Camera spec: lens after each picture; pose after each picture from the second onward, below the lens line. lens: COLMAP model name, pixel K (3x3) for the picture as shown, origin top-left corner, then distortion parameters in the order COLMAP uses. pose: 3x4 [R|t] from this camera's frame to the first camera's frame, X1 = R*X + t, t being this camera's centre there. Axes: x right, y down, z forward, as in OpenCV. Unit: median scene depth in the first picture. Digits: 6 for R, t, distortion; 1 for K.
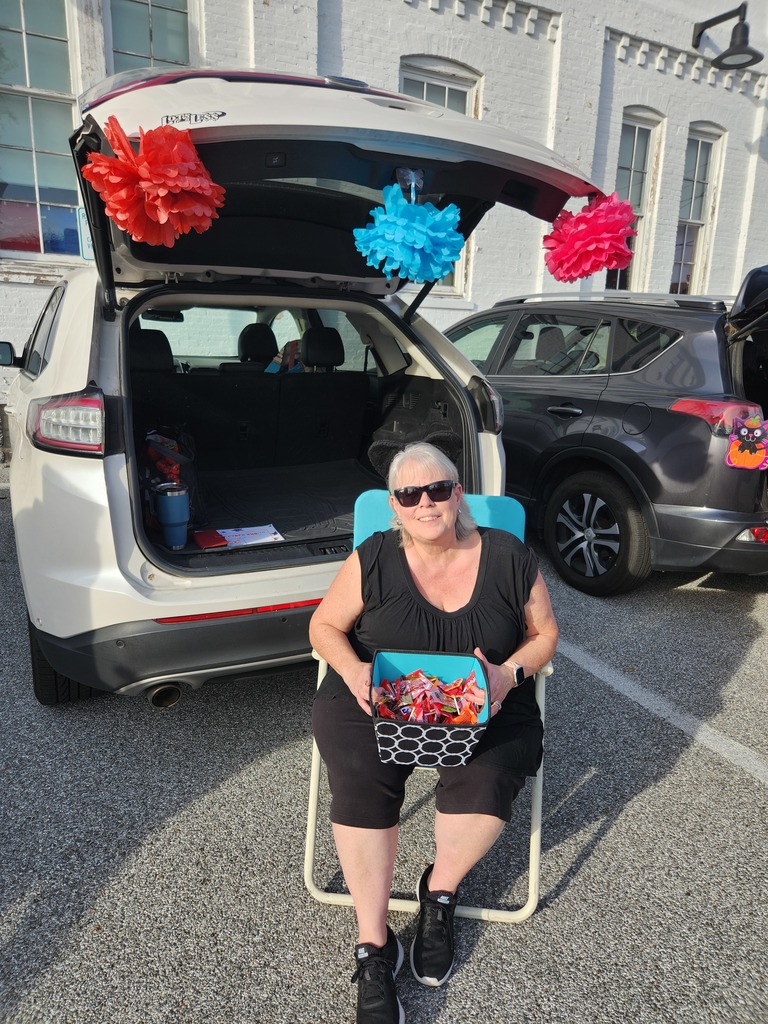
lens RADIAL K [[681.4, 0, 384.0], [0, 681.4, 512.0], [0, 0, 1]] dist [0.082267, -0.074018]
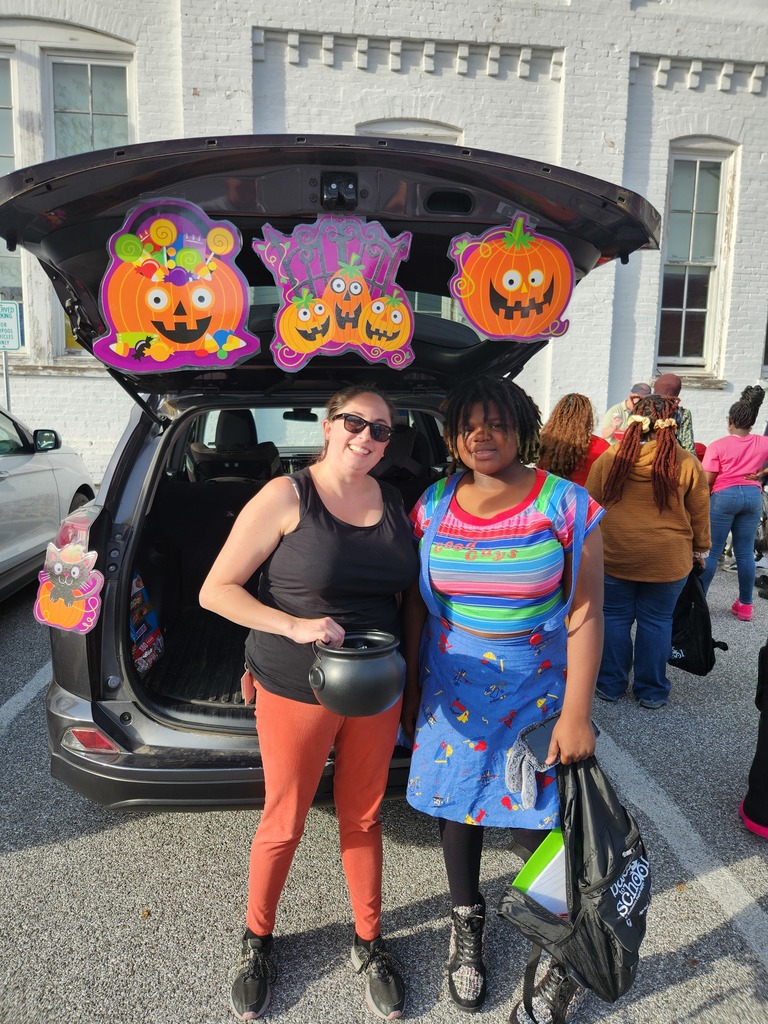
lens RADIAL K [[681.4, 0, 384.0], [0, 681.4, 512.0], [0, 0, 1]] dist [0.082267, -0.074018]
pose [[0.931610, 0.037049, -0.361566, 0.359253], [-0.079096, 0.991615, -0.102190, -0.042380], [0.354749, 0.123800, 0.926729, 0.188616]]
